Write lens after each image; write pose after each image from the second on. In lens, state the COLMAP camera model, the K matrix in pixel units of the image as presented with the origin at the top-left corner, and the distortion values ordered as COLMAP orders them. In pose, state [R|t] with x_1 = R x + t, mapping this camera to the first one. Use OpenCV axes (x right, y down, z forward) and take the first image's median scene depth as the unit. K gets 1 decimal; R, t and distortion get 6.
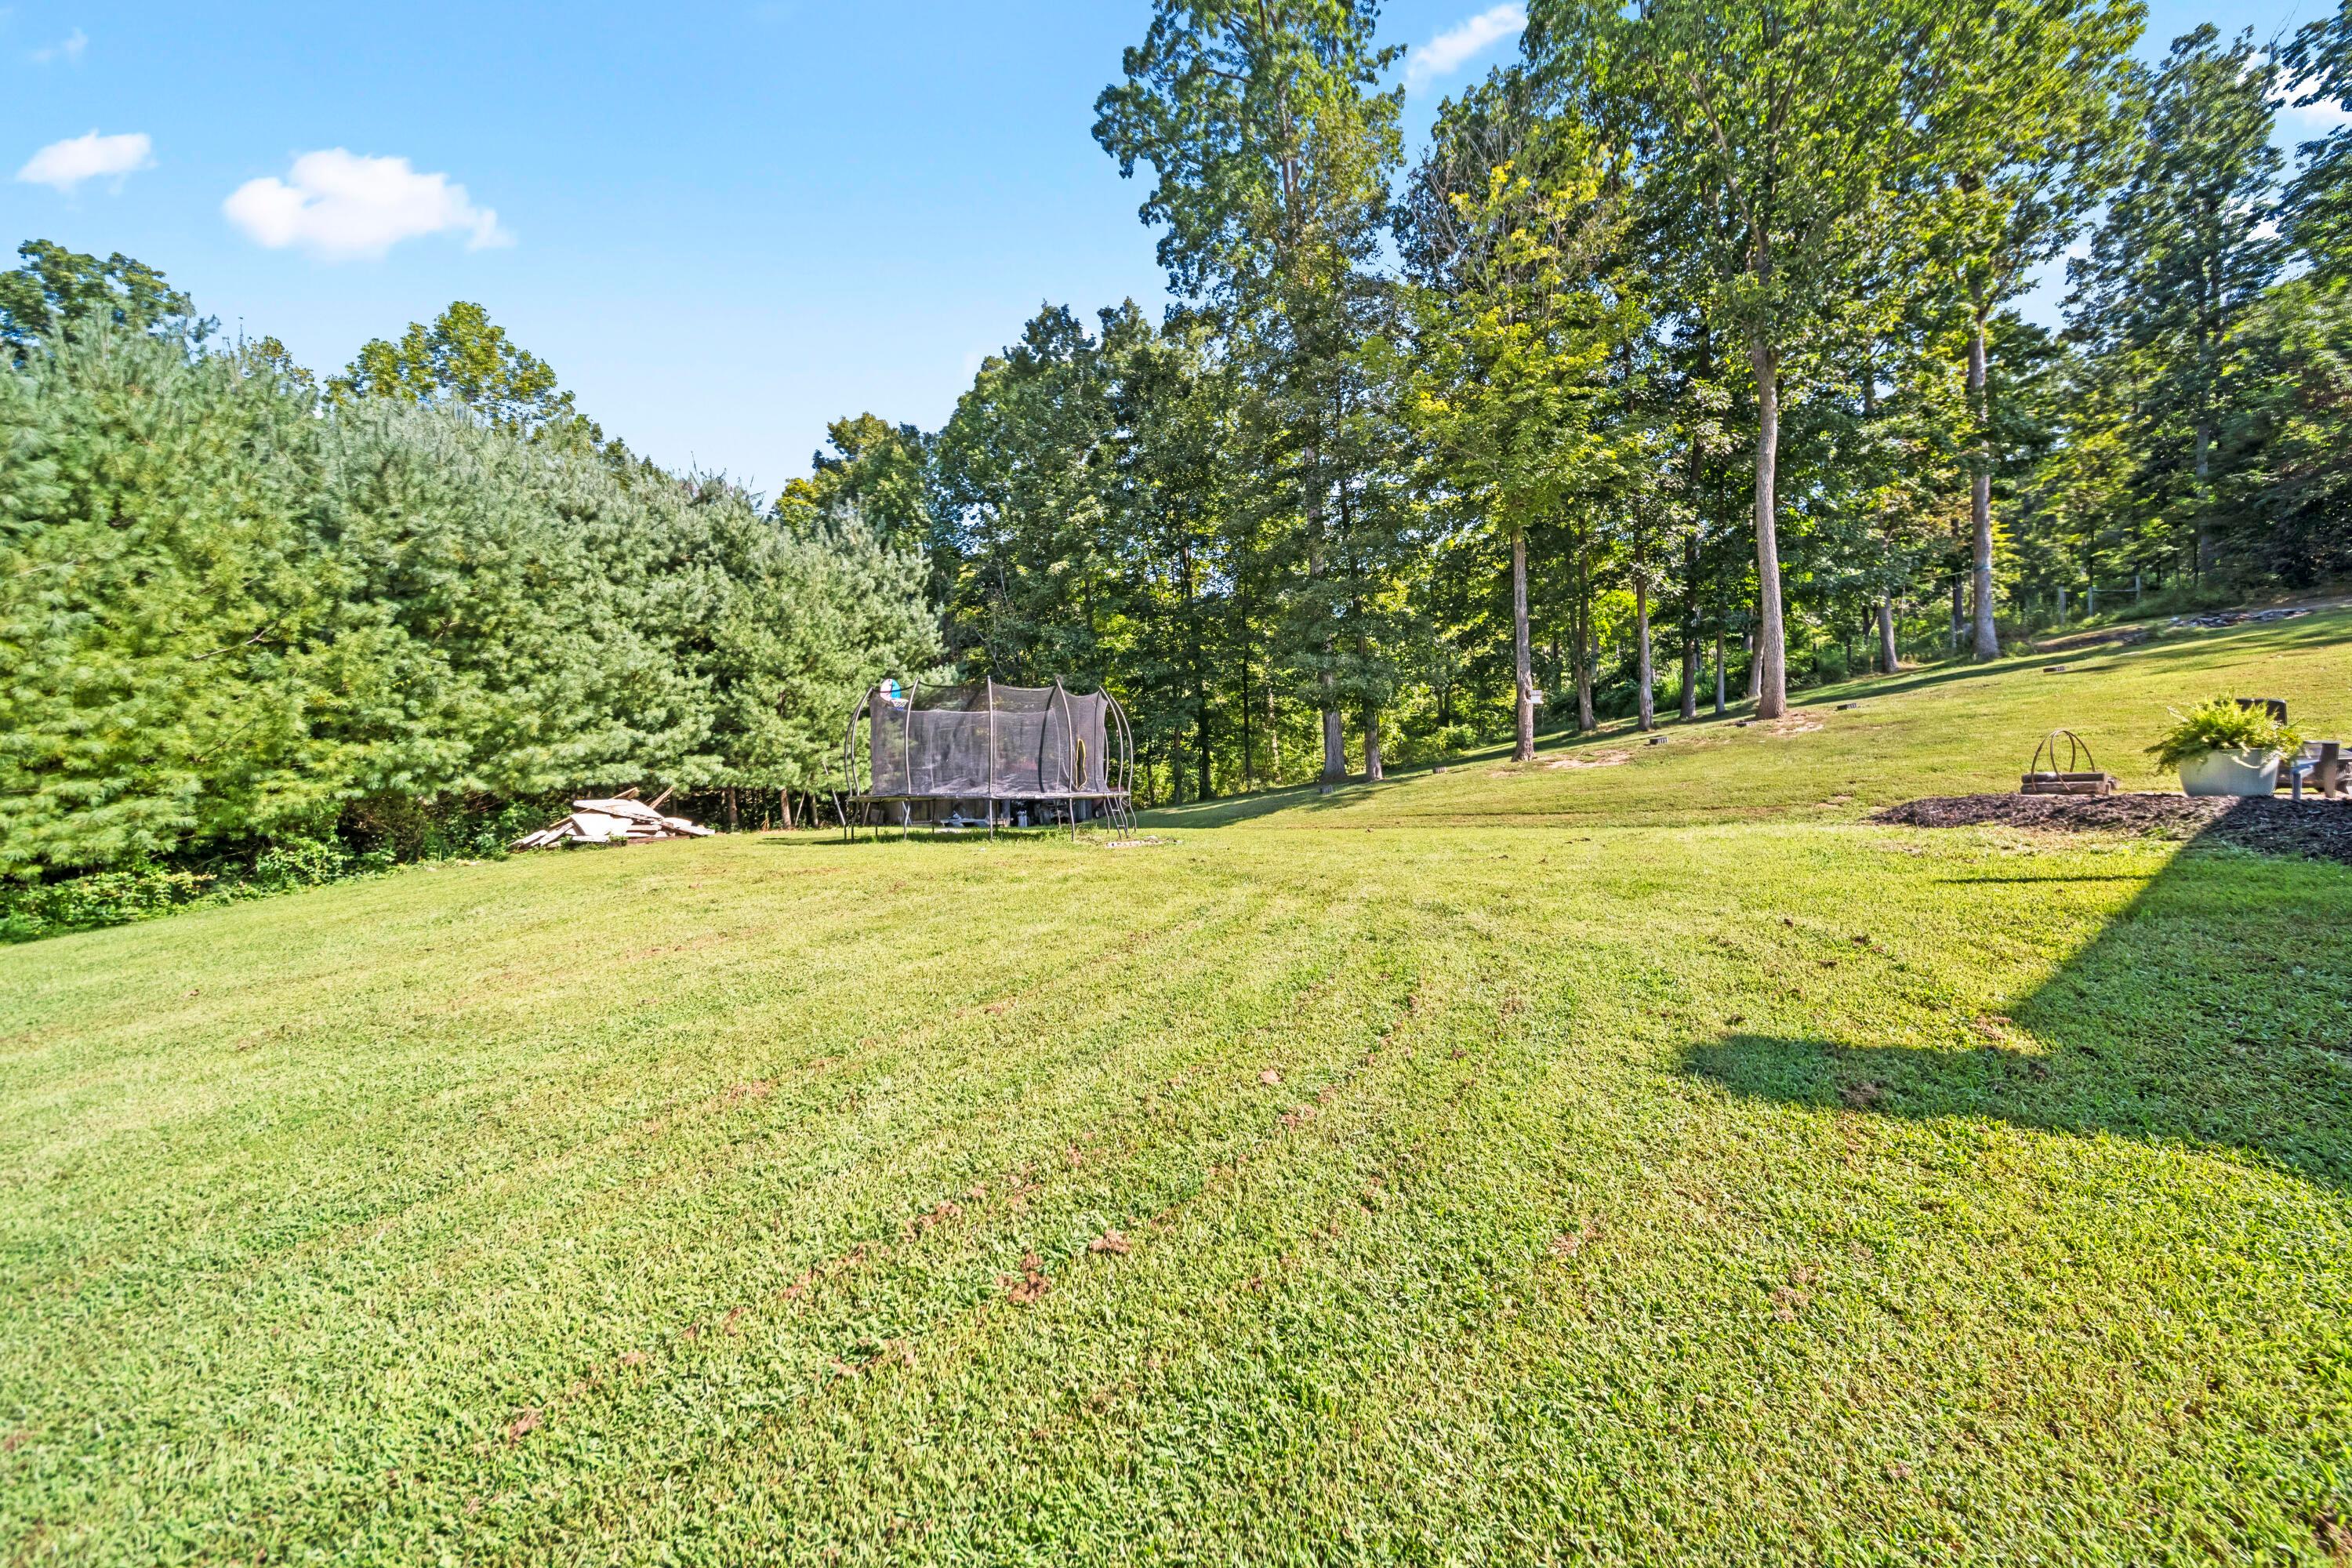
lens RADIAL K [[828.2, 0, 1170.7], [0, 828.2, 791.4], [0, 0, 1]] dist [-0.000196, -0.000256]
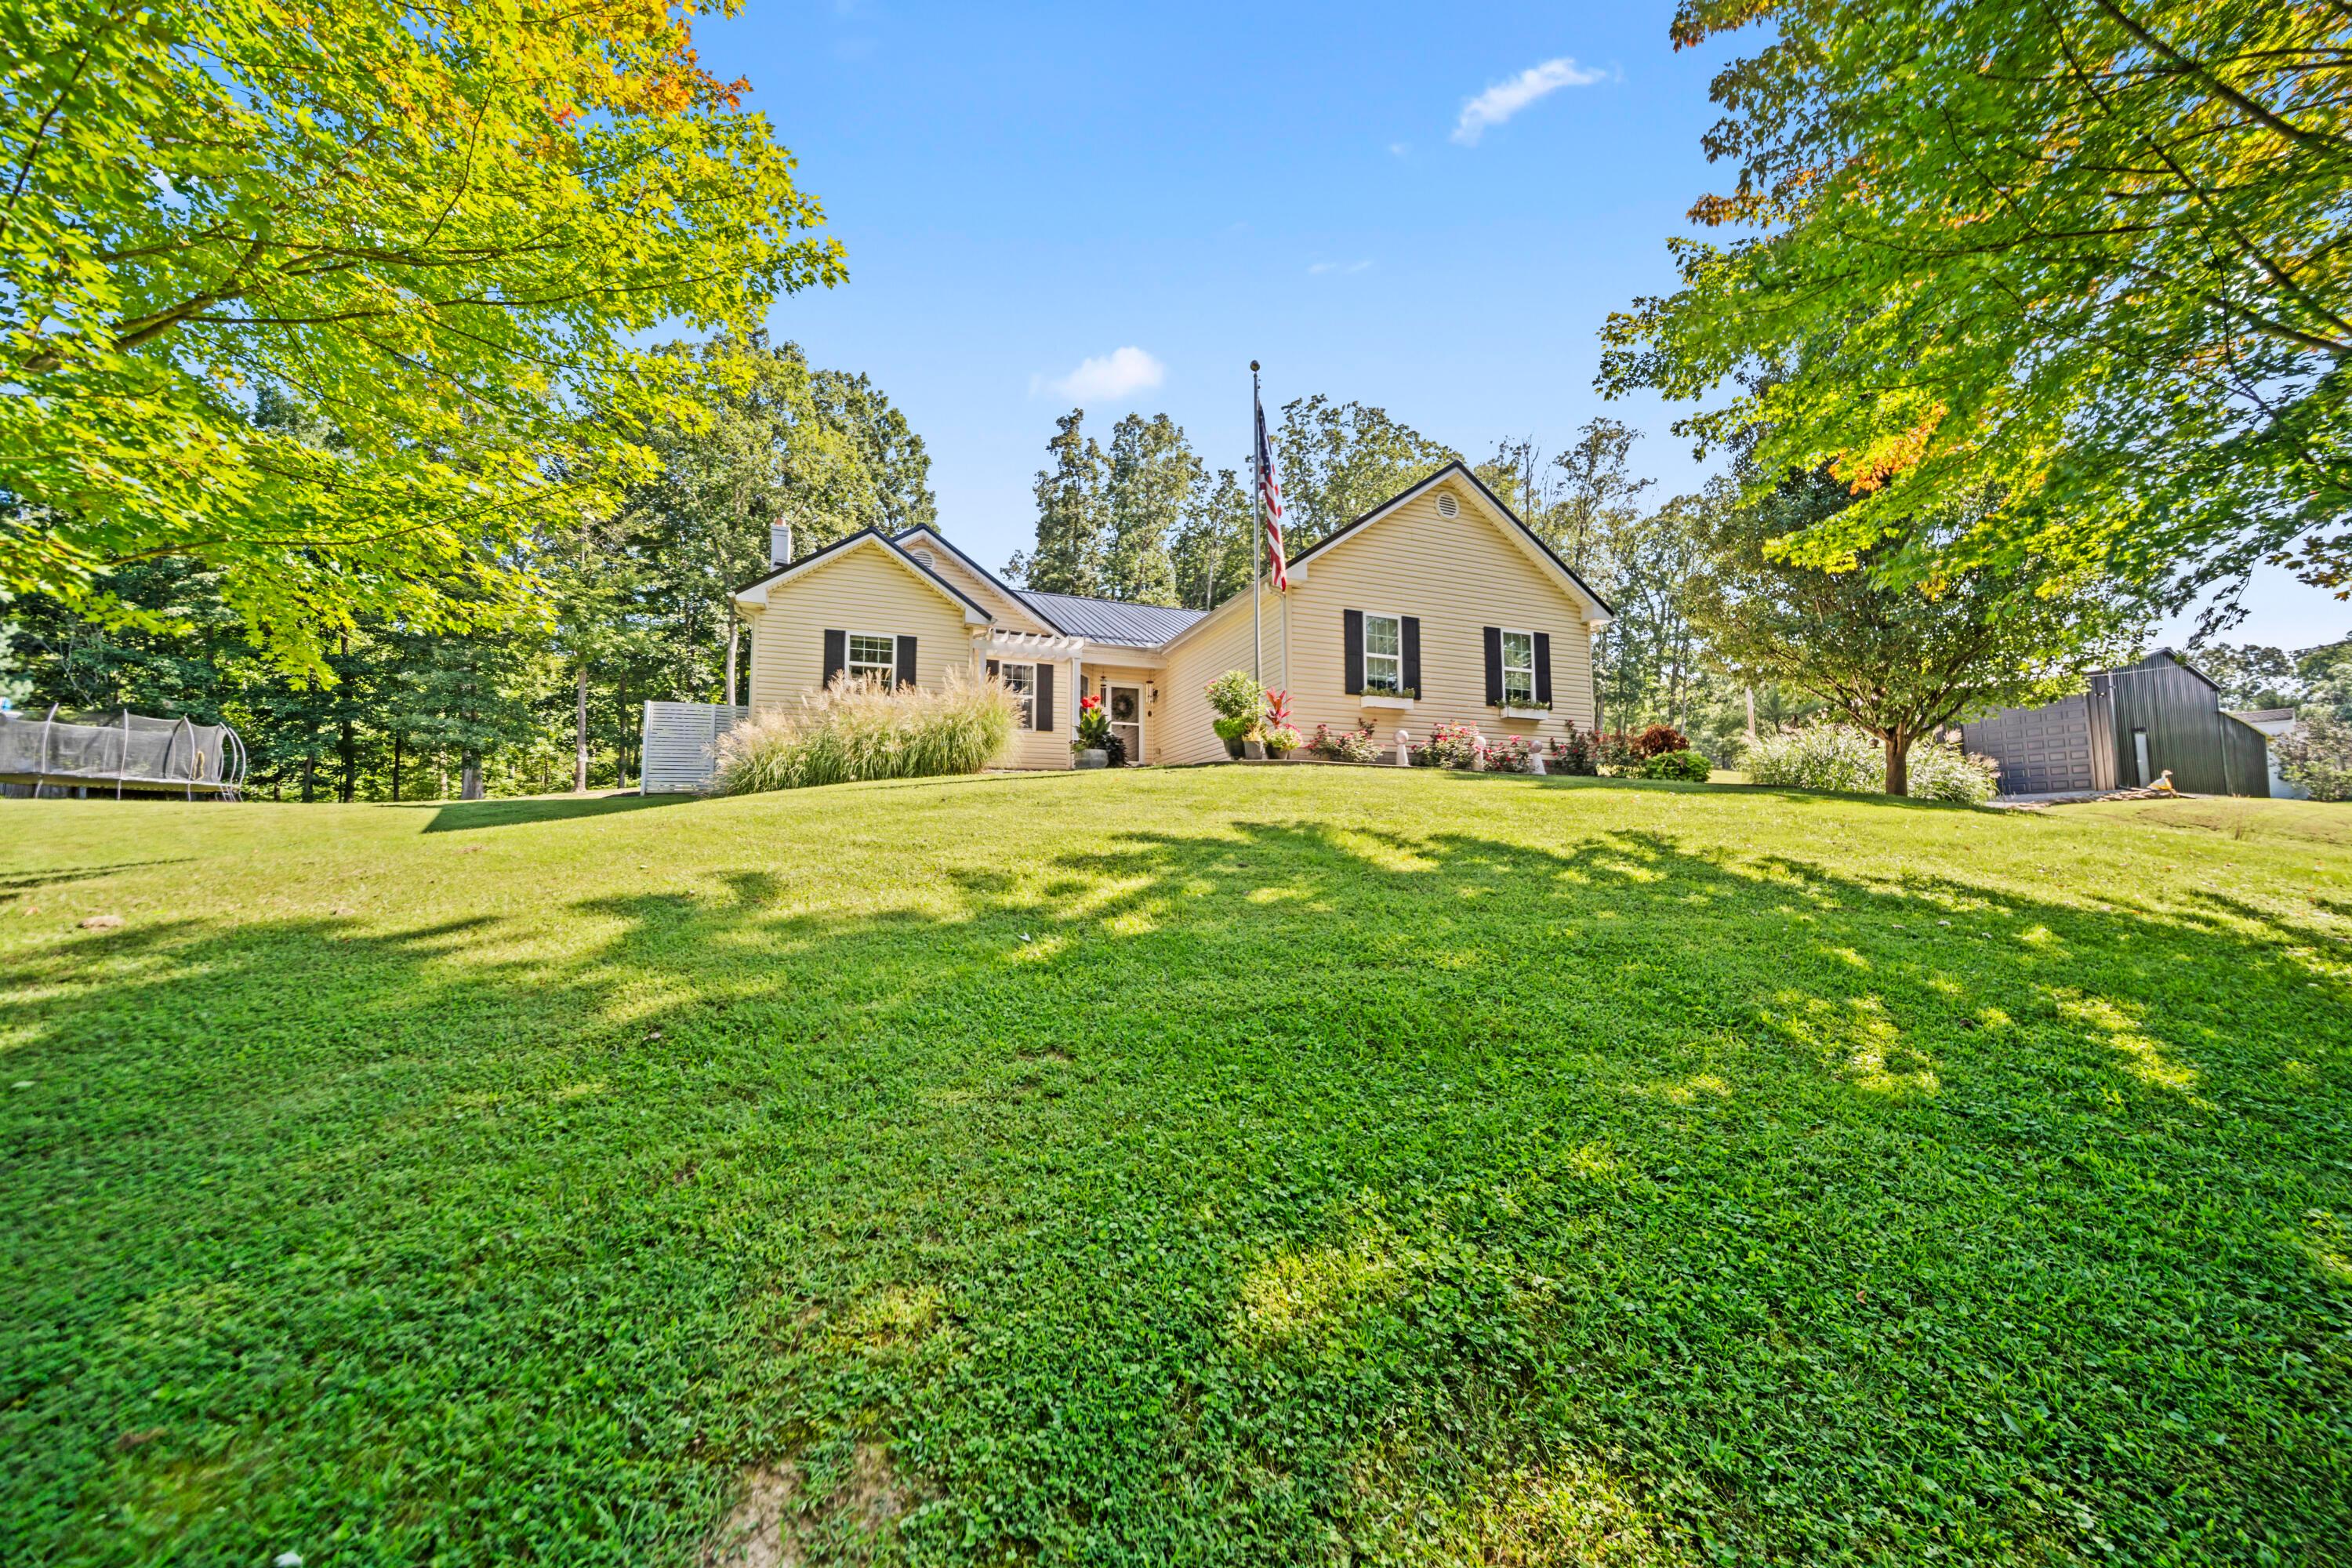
lens RADIAL K [[828.2, 0, 1170.7], [0, 828.2, 791.4], [0, 0, 1]] dist [-0.000196, -0.000256]
pose [[0.710082, 0.063841, 0.701219, 0.055080], [-0.006188, 0.996409, -0.084450, 0.068829], [-0.704092, 0.055627, 0.707927, -0.730041]]
